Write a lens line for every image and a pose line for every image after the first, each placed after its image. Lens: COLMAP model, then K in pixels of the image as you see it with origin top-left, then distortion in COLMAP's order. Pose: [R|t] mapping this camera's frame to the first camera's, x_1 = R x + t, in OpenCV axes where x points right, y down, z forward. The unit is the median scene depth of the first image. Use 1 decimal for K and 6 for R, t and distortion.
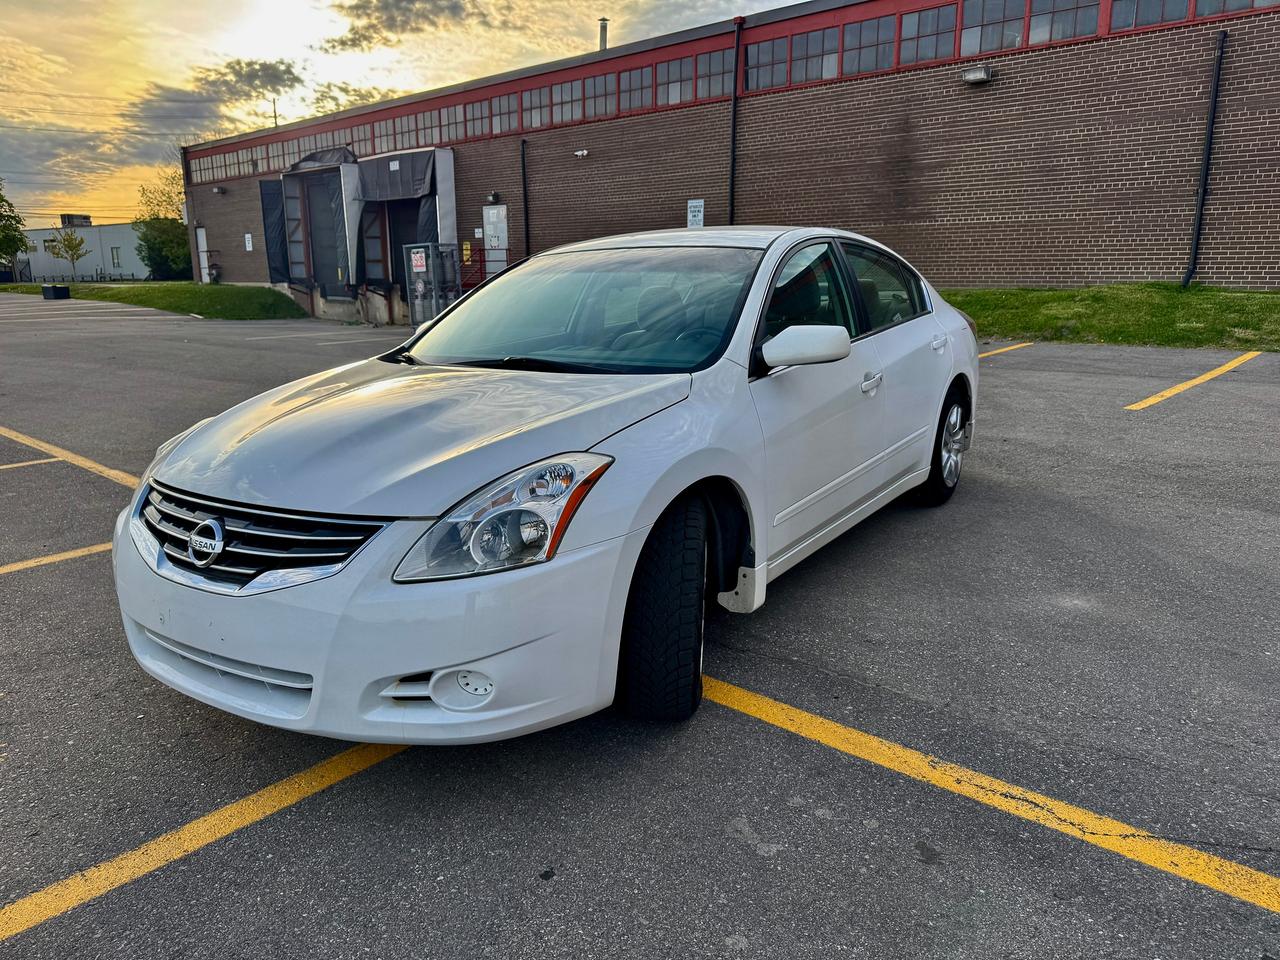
lens RADIAL K [[912.2, 0, 631.7], [0, 912.2, 491.9], [0, 0, 1]] dist [0.013780, -0.016807]
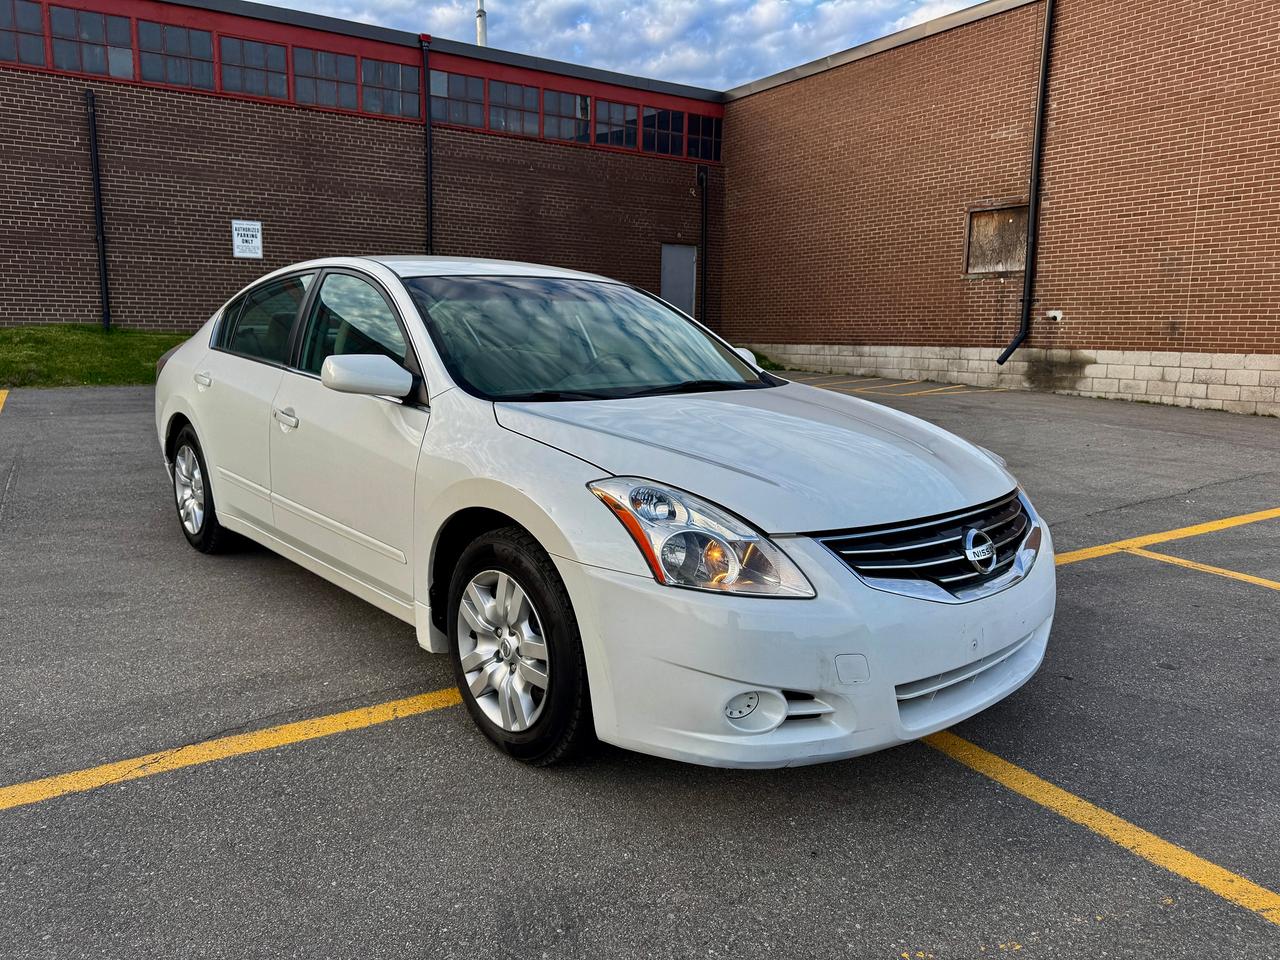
lens RADIAL K [[912.2, 0, 630.7], [0, 912.2, 485.5], [0, 0, 1]] dist [0.013780, -0.016807]
pose [[0.244467, -0.155357, 0.957131, -0.261785], [0.208440, 0.972426, 0.104600, -0.035284], [-0.946989, 0.173933, 0.270109, 0.183278]]
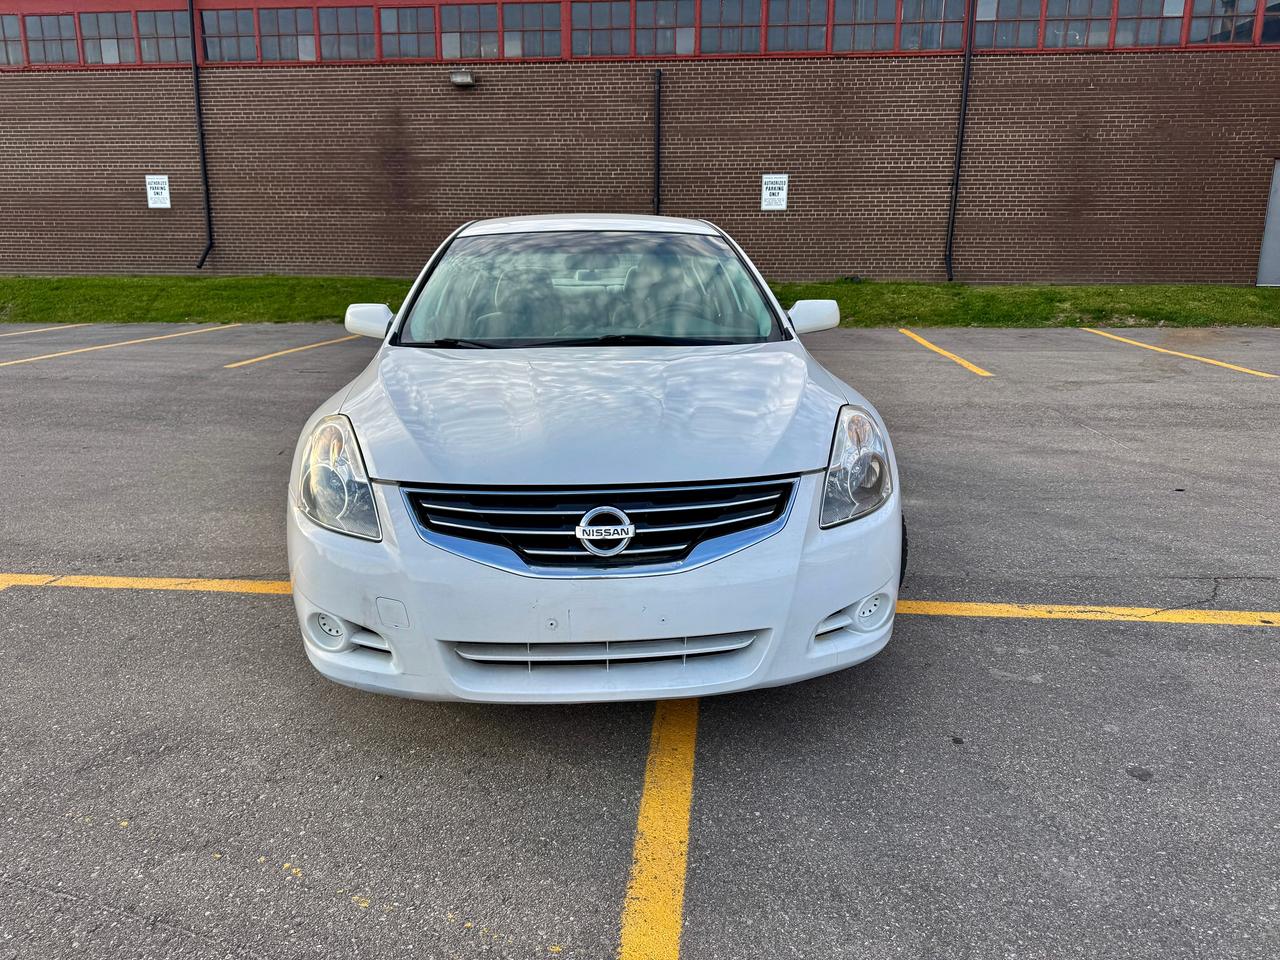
lens RADIAL K [[912.2, 0, 636.6], [0, 912.2, 487.9], [0, 0, 1]] dist [0.013780, -0.016807]
pose [[0.797258, -0.132580, 0.588899, -0.165946], [0.130065, 0.990396, 0.046887, -0.004700], [-0.589459, 0.039214, 0.806846, 0.037042]]
